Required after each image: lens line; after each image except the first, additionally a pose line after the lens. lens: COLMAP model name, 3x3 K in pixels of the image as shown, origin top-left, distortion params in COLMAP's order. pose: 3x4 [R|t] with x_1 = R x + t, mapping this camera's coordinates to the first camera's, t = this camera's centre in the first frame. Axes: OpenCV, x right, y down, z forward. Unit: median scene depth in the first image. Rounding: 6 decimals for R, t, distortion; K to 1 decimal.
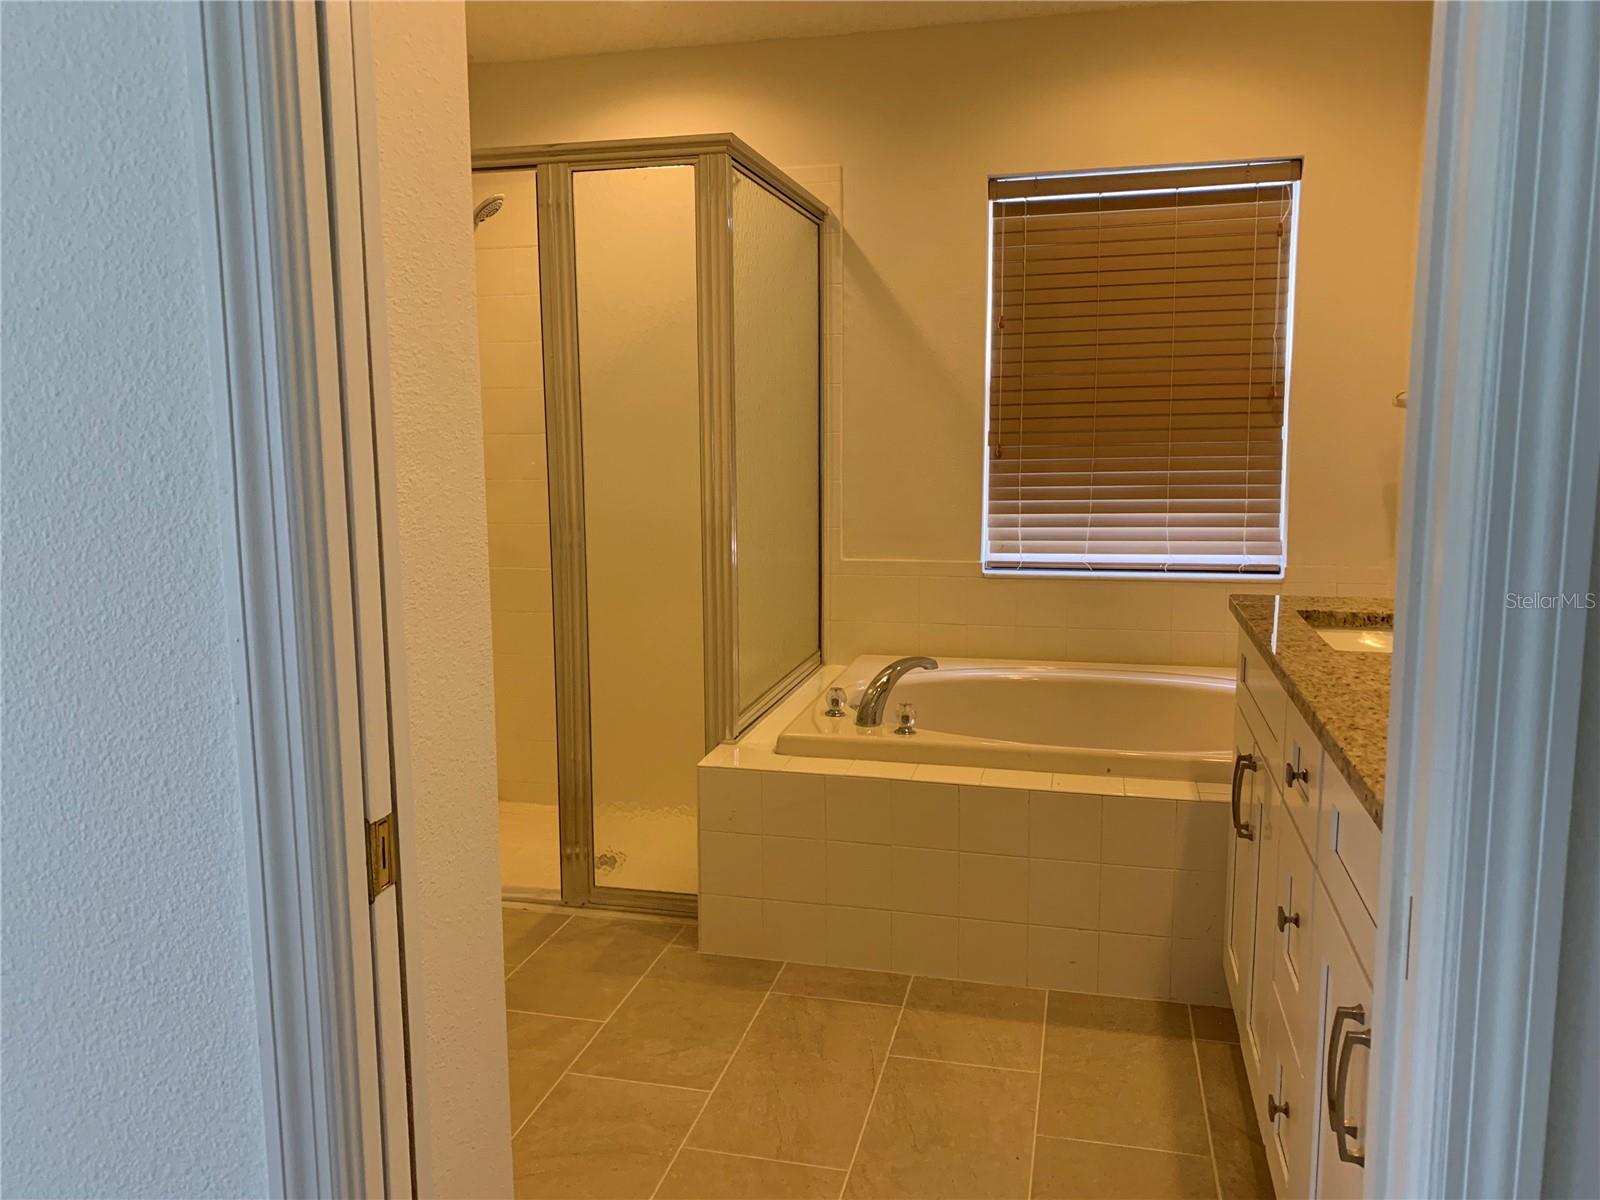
lens RADIAL K [[1223.9, 0, 786.4], [0, 1223.9, 590.9], [0, 0, 1]] dist [0.031576, -0.044436]
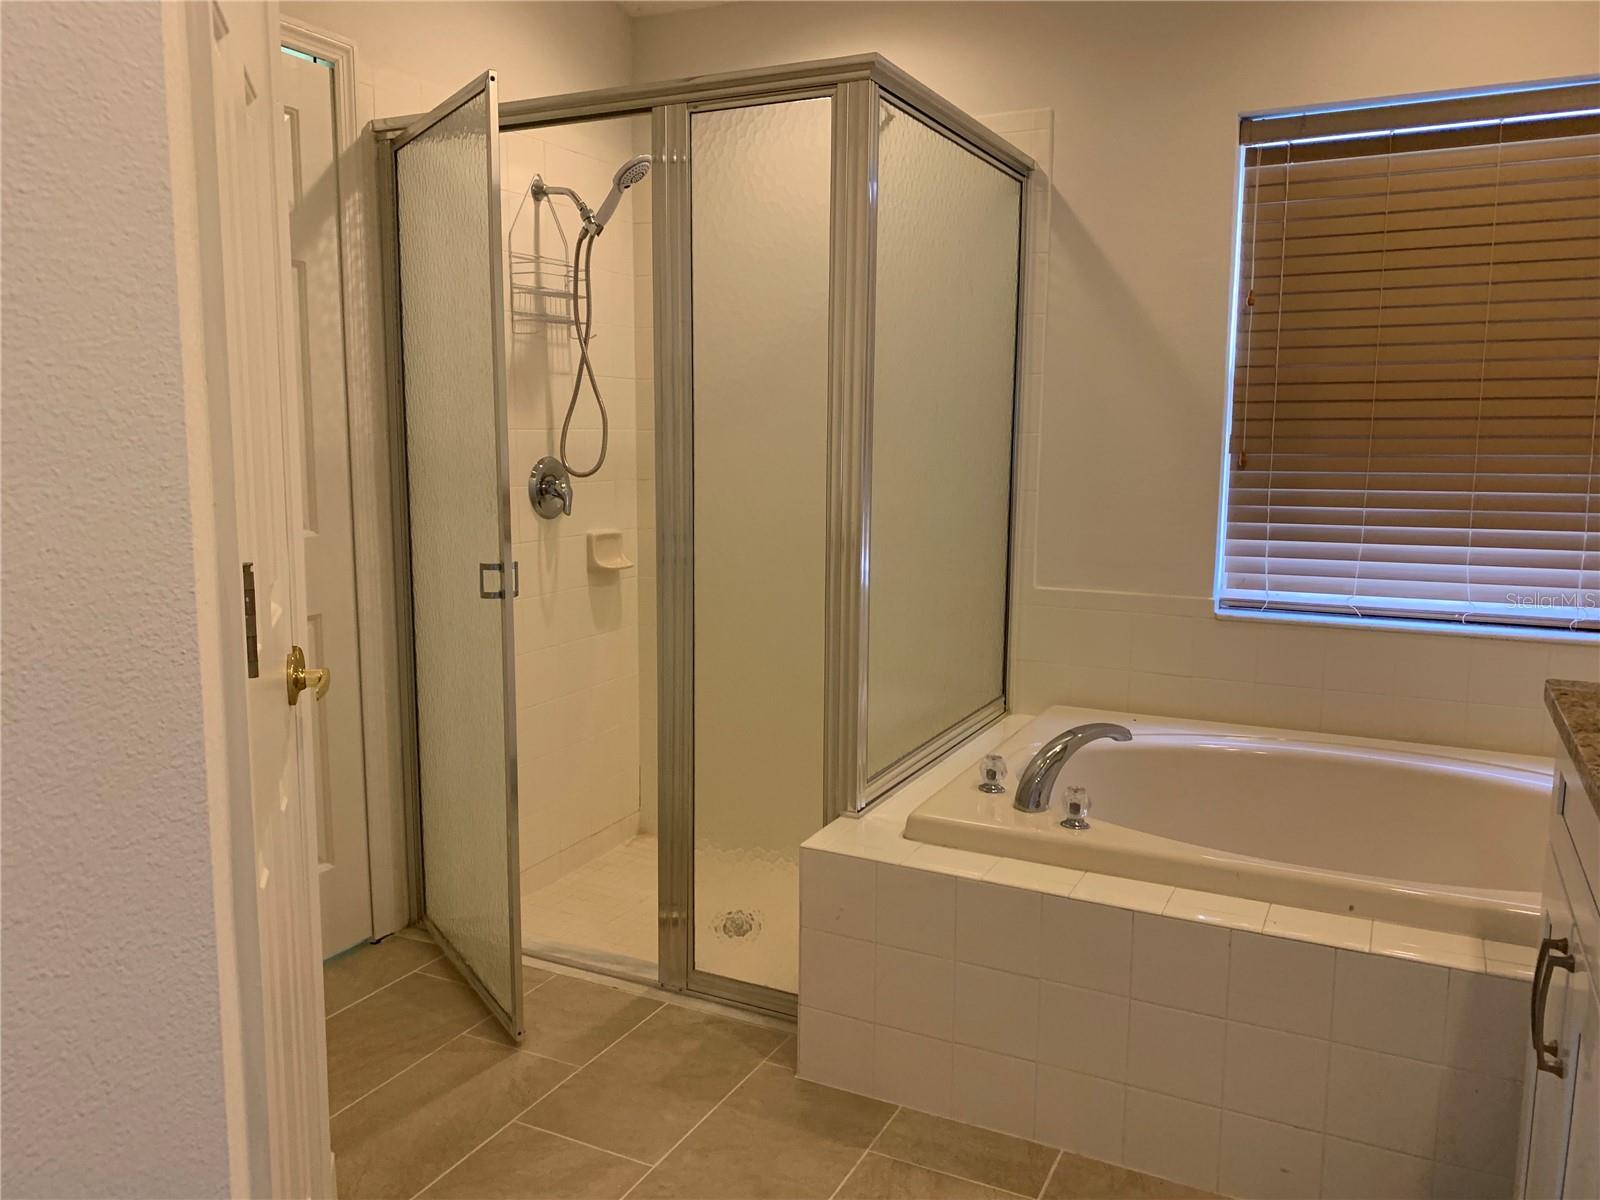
lens RADIAL K [[1223.9, 0, 787.4], [0, 1223.9, 588.3], [0, 0, 1]] dist [0.031576, -0.044436]
pose [[0.974904, 0.043855, -0.218262, 0.081853], [-0.044675, 0.999001, 0.001178, -0.024779], [0.218096, 0.008602, 0.975890, 0.203766]]
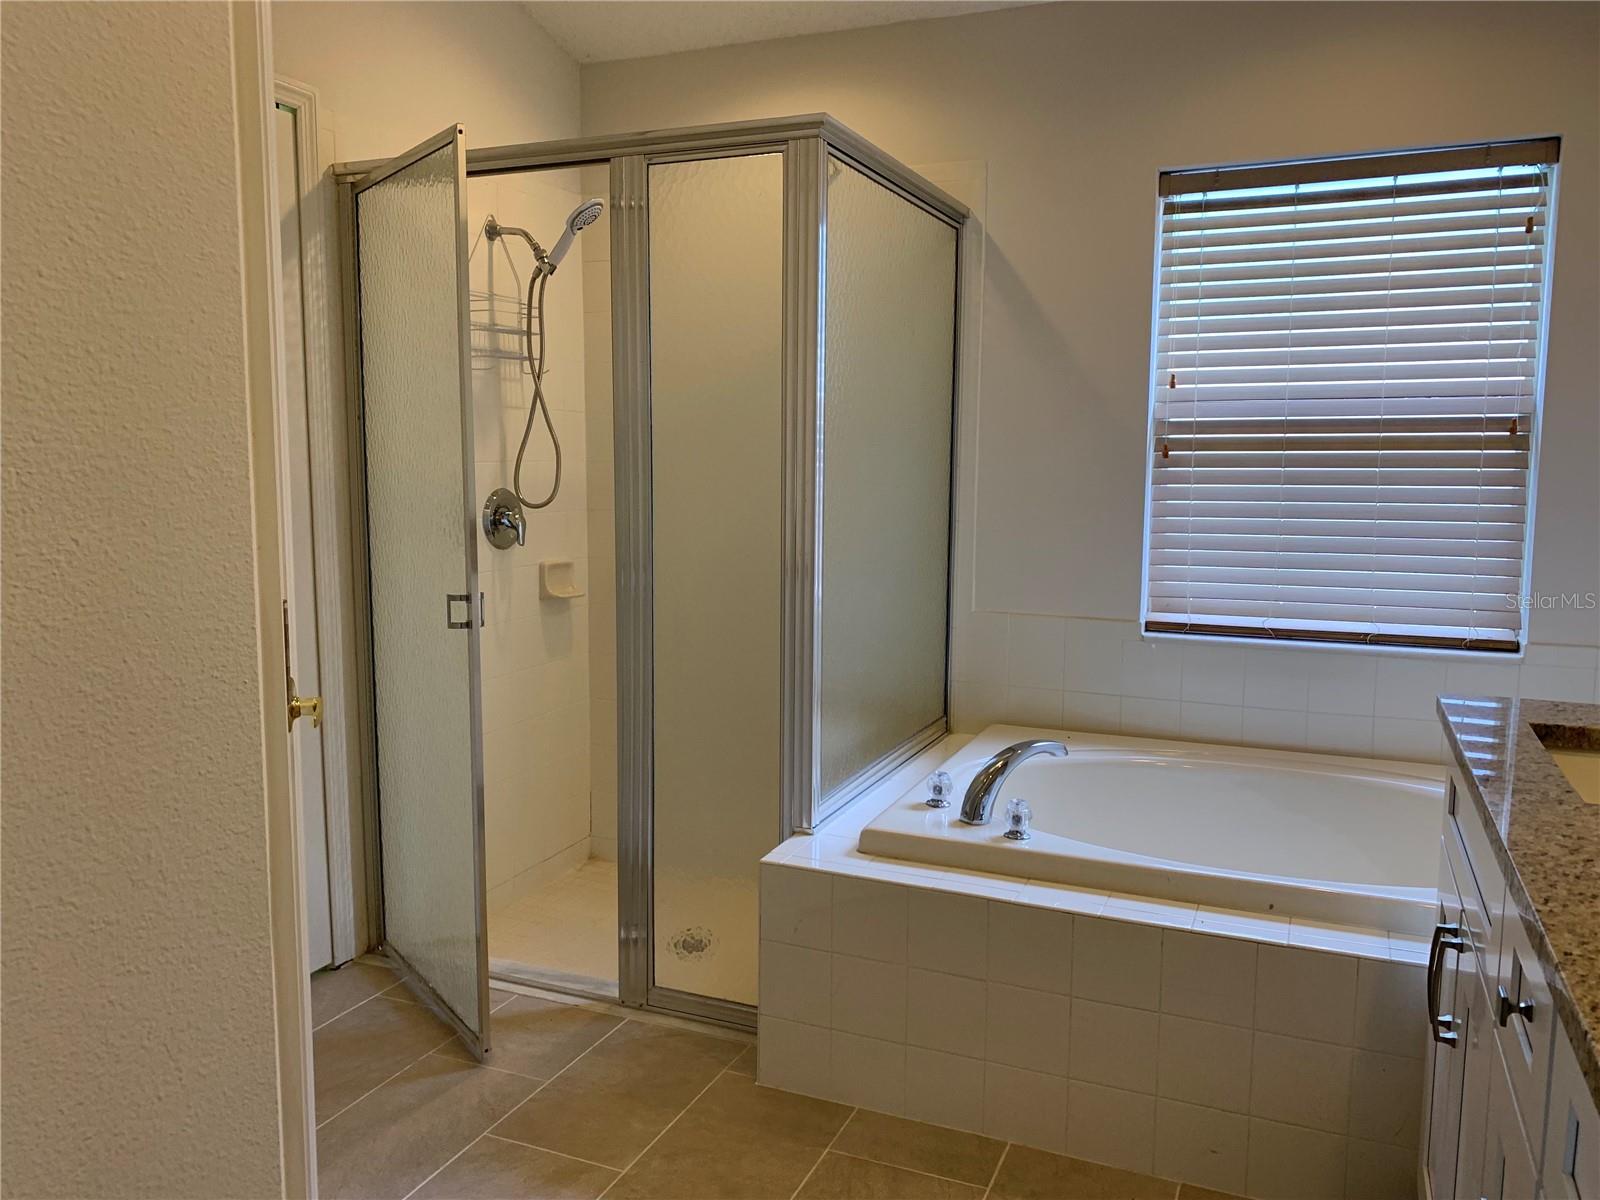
lens RADIAL K [[1223.9, 0, 797.3], [0, 1223.9, 593.4], [0, 0, 1]] dist [0.031576, -0.044436]
pose [[0.987072, 0.032770, -0.156891, 0.074512], [-0.035999, 0.999194, -0.017779, -0.025699], [0.156182, 0.023197, 0.987456, 0.160761]]
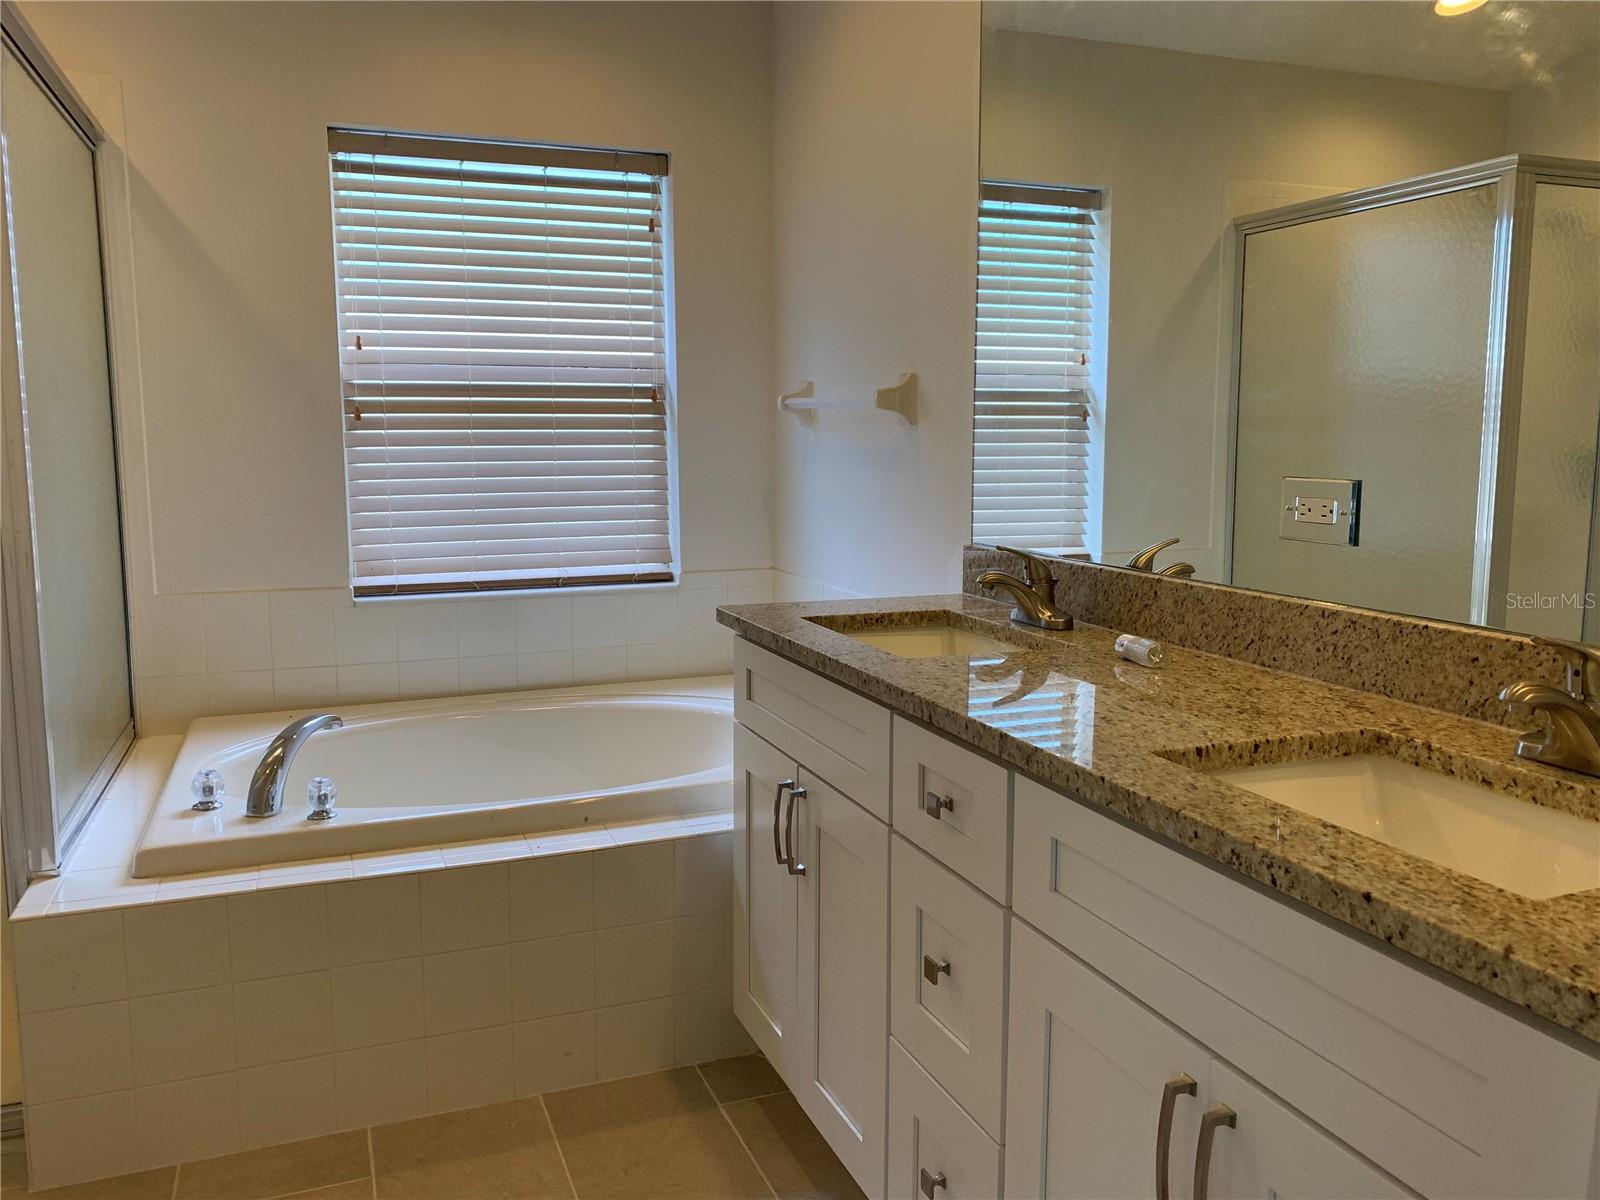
lens RADIAL K [[1223.9, 0, 813.3], [0, 1223.9, 590.9], [0, 0, 1]] dist [0.031576, -0.044436]
pose [[0.806570, -0.065510, 0.587498, -0.096931], [0.070963, 0.997384, 0.013790, -0.014385], [-0.586864, 0.030568, 0.809108, 0.182839]]
